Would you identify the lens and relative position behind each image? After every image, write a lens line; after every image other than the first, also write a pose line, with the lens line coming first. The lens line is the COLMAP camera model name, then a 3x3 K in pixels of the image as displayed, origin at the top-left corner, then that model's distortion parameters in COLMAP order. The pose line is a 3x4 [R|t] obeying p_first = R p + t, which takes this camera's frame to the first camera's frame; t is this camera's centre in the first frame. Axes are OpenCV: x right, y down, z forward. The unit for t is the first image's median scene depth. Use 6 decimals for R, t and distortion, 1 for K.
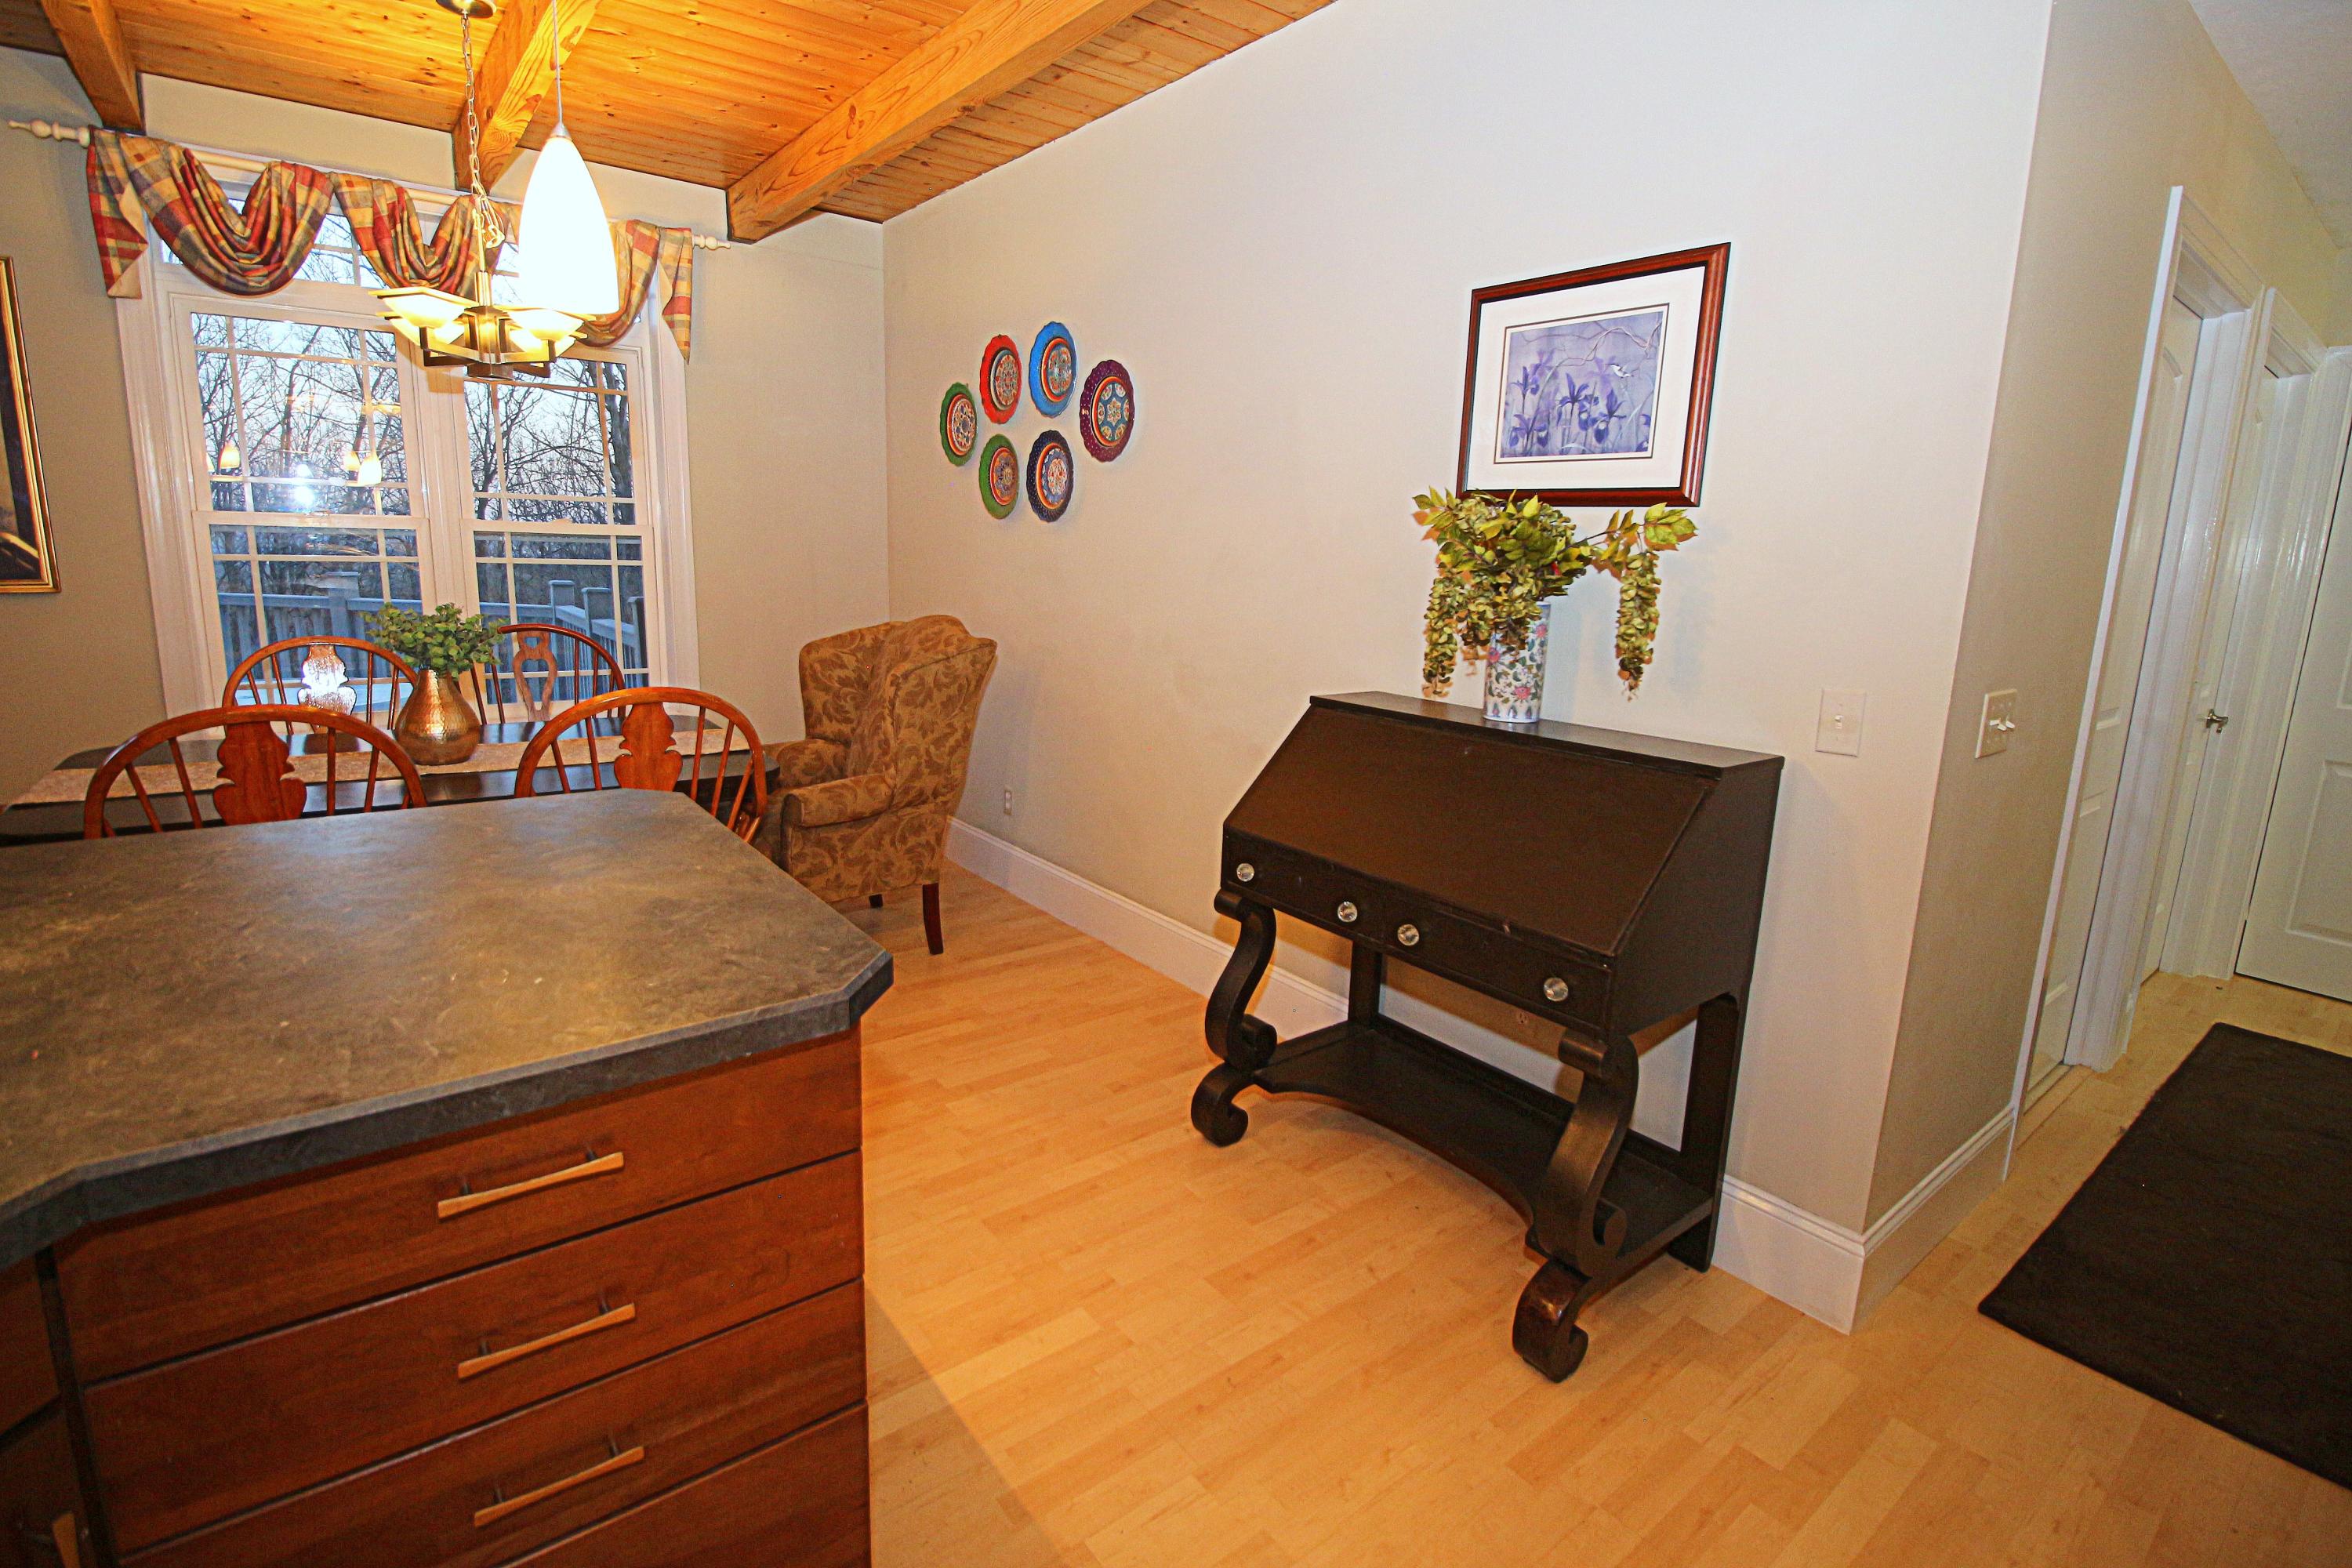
lens RADIAL K [[1092.8, 0, 1177.2], [0, 1092.8, 747.5], [0, 0, 1]] dist [0.004095, -0.014664]
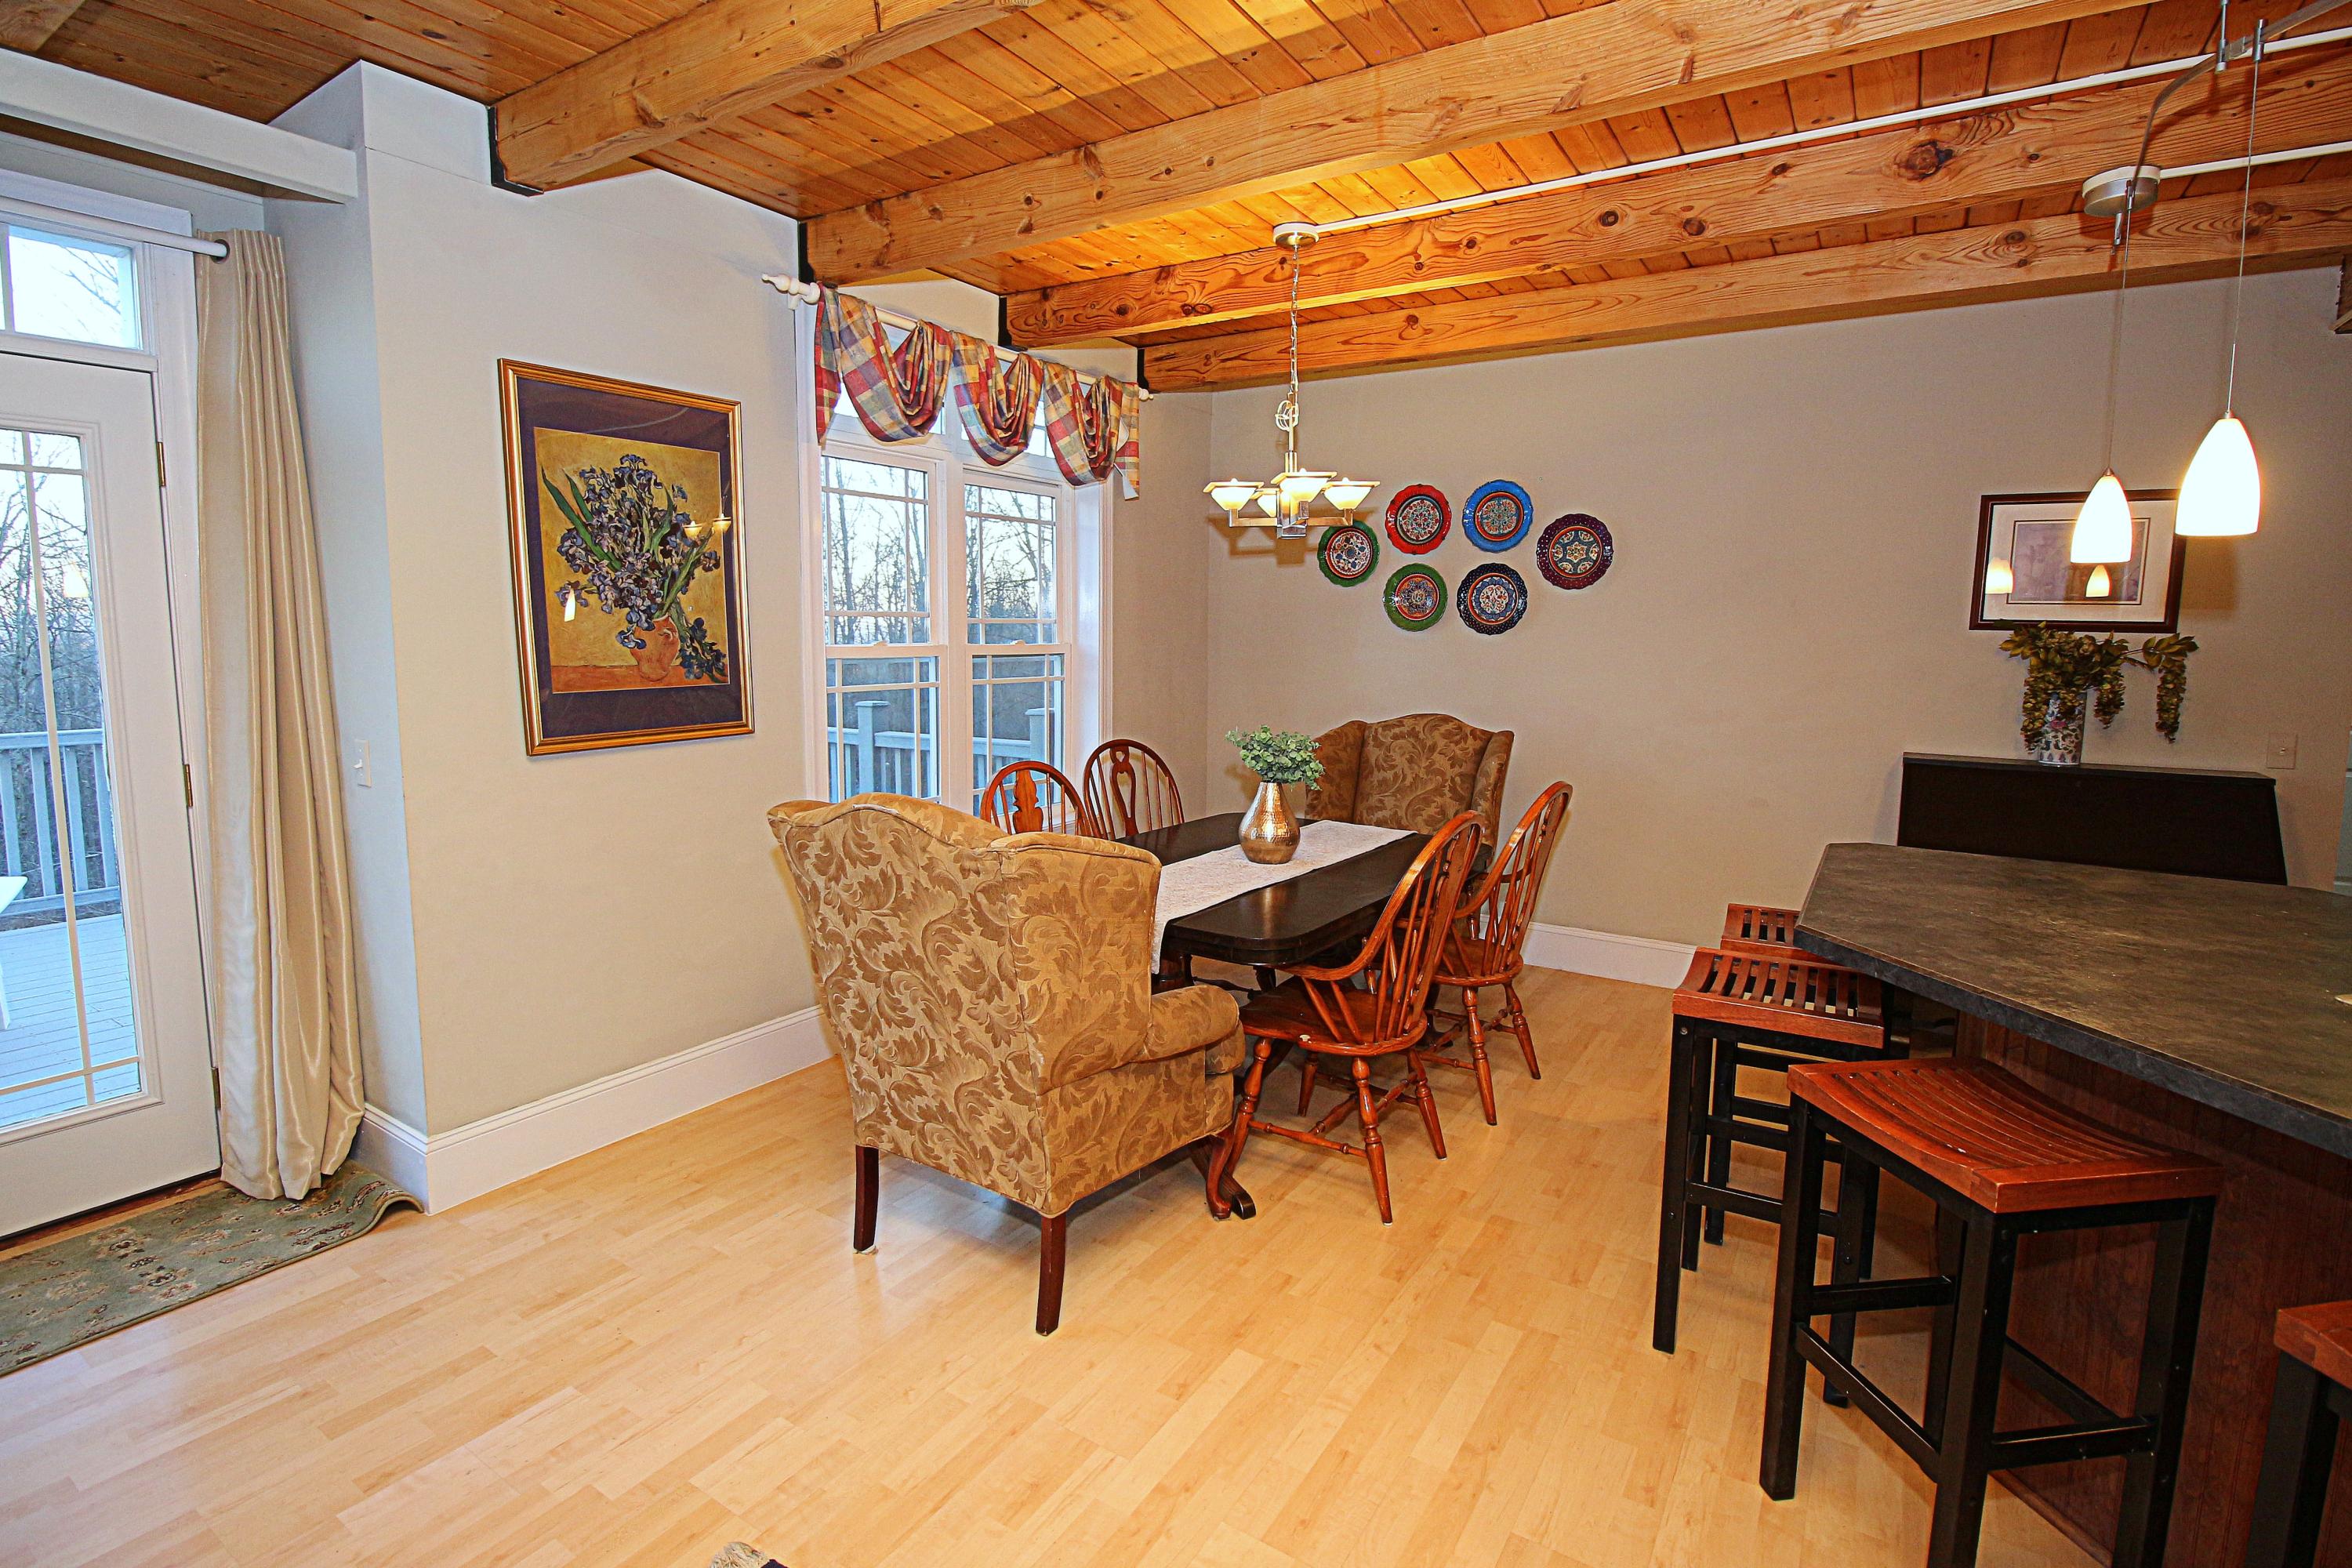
lens RADIAL K [[1120.5, 0, 1175.9], [0, 1120.5, 747.0], [0, 0, 1]] dist [0.002120, -0.012168]
pose [[0.946607, -0.056044, 0.317481, -0.938613], [0.077757, 0.995391, -0.056126, -0.038799], [-0.312873, 0.077816, 0.946602, -0.092745]]
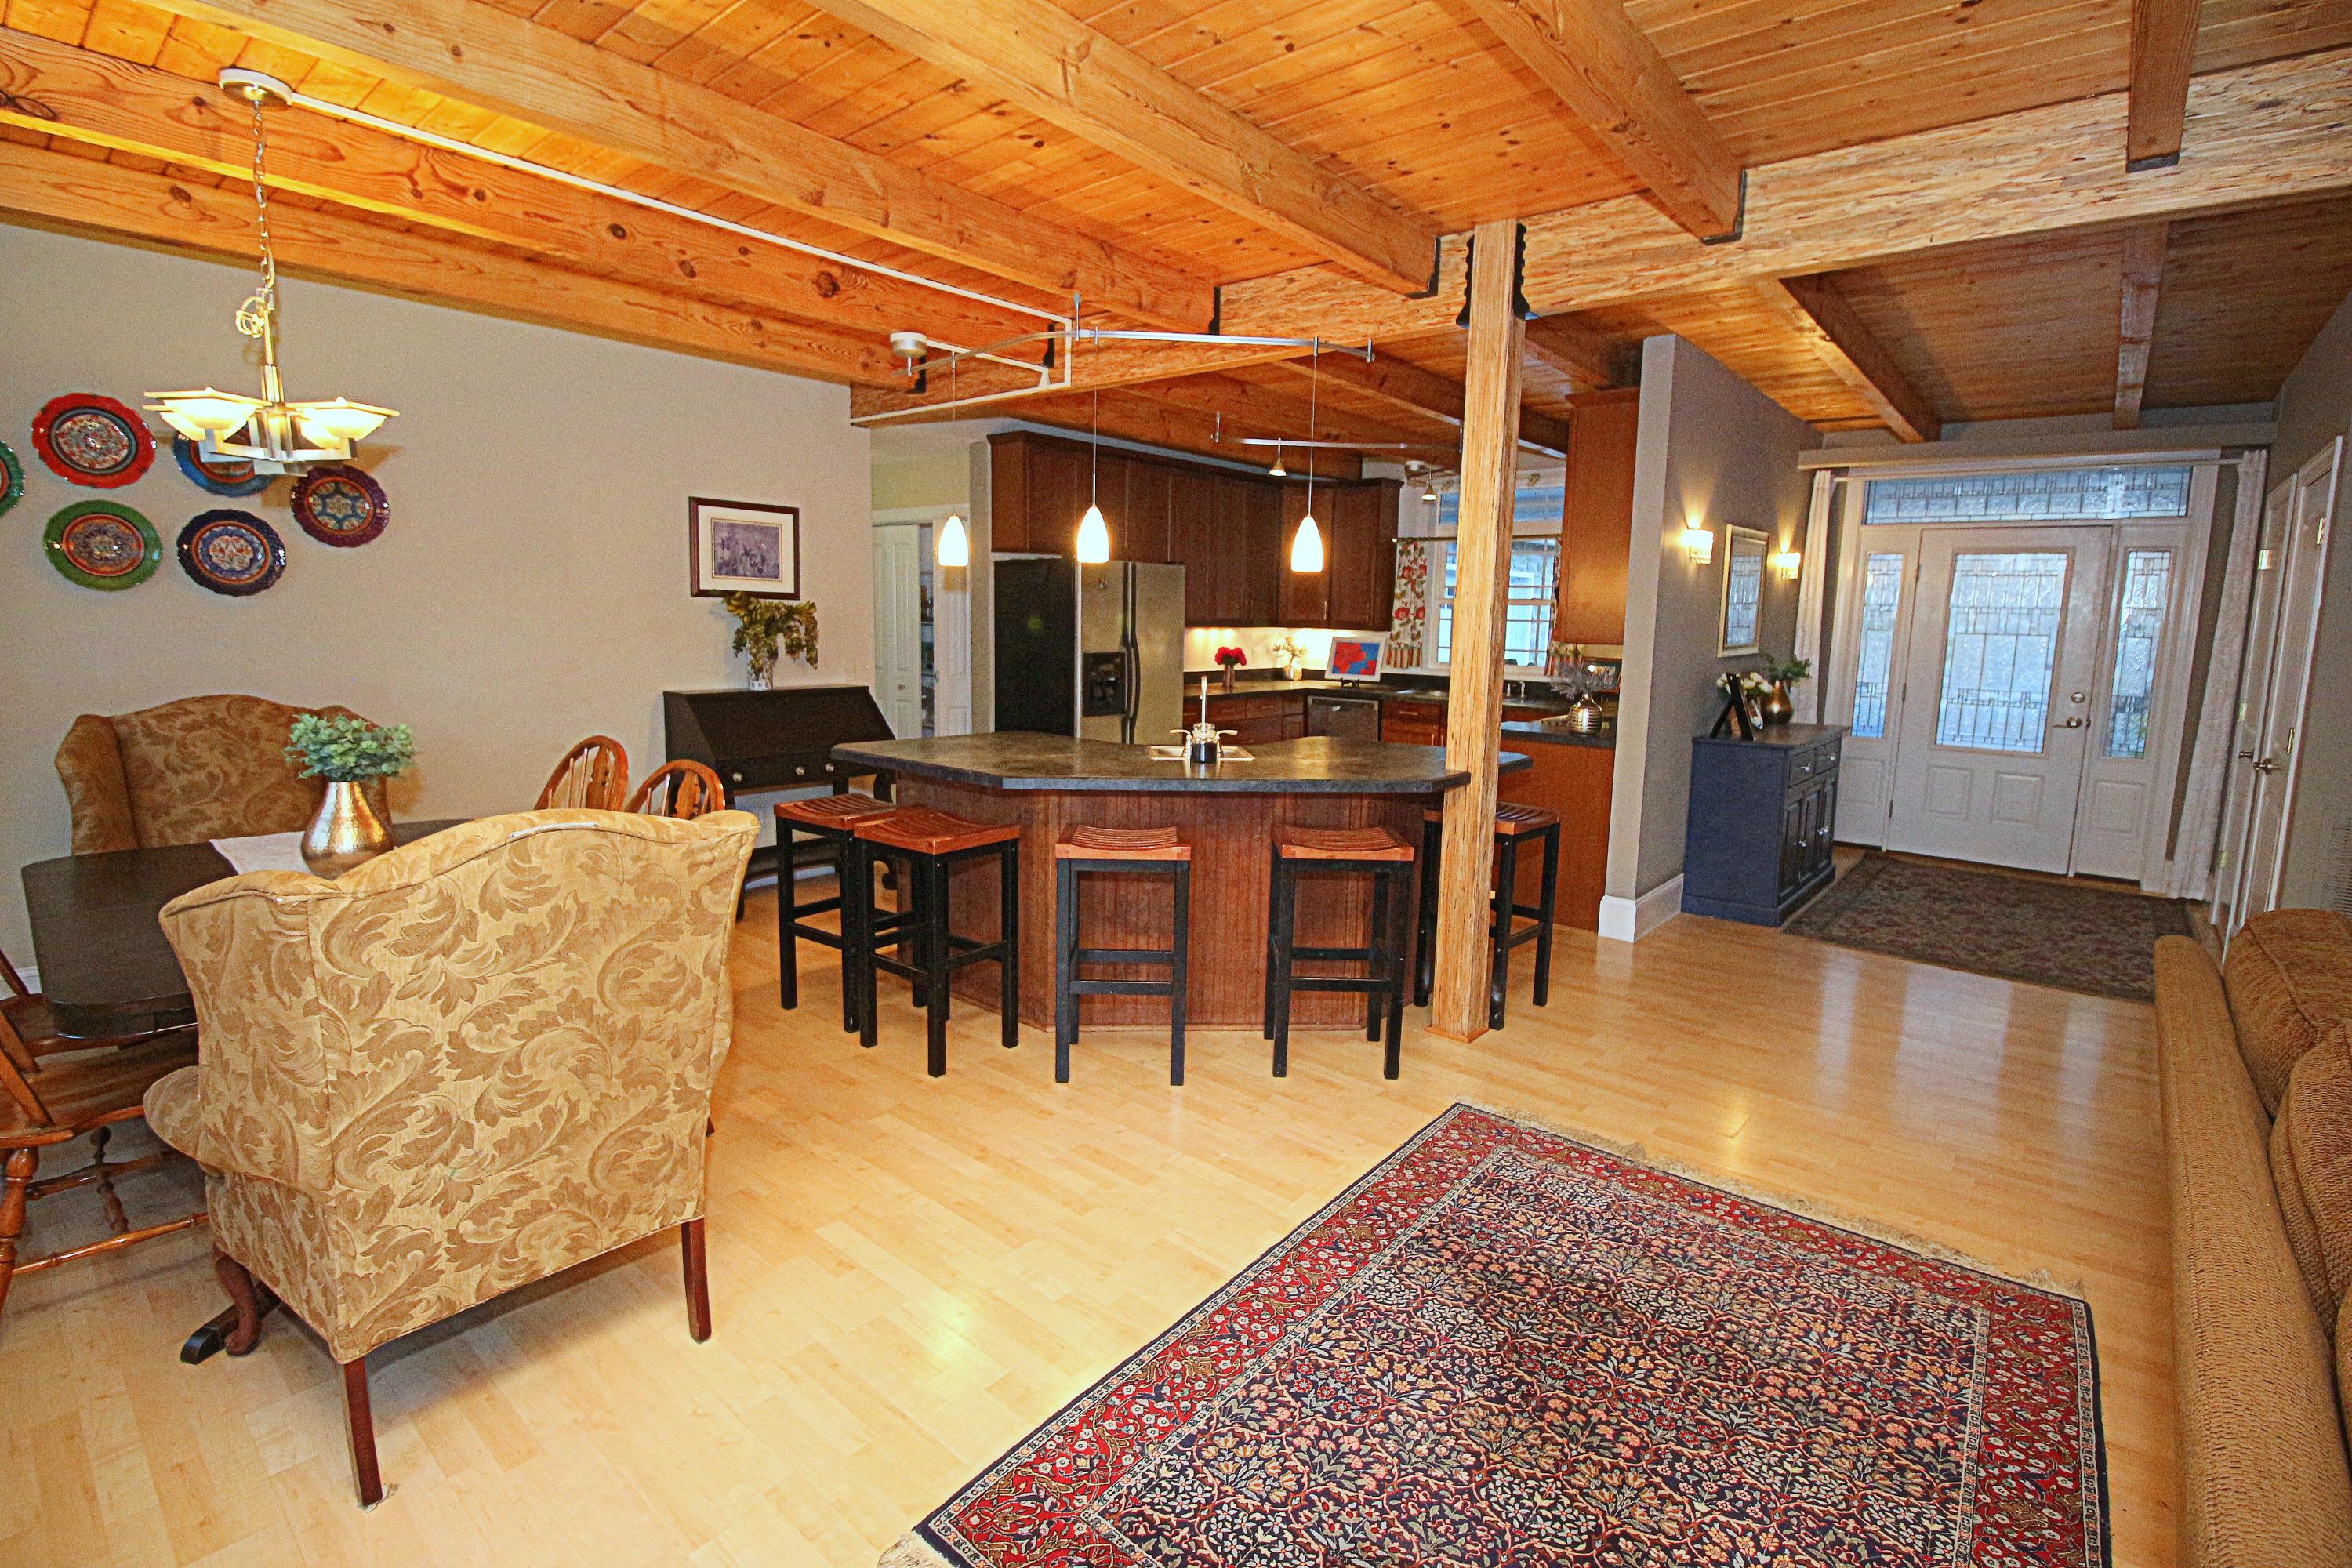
lens RADIAL K [[1089.4, 0, 1180.1], [0, 1089.4, 749.2], [0, 0, 1]] dist [0.001225, -0.012556]
pose [[-0.204476, -0.156381, 0.966299, -1.416326], [0.149554, 0.970576, 0.188720, -0.136210], [-0.967380, 0.183103, -0.175072, 0.369248]]
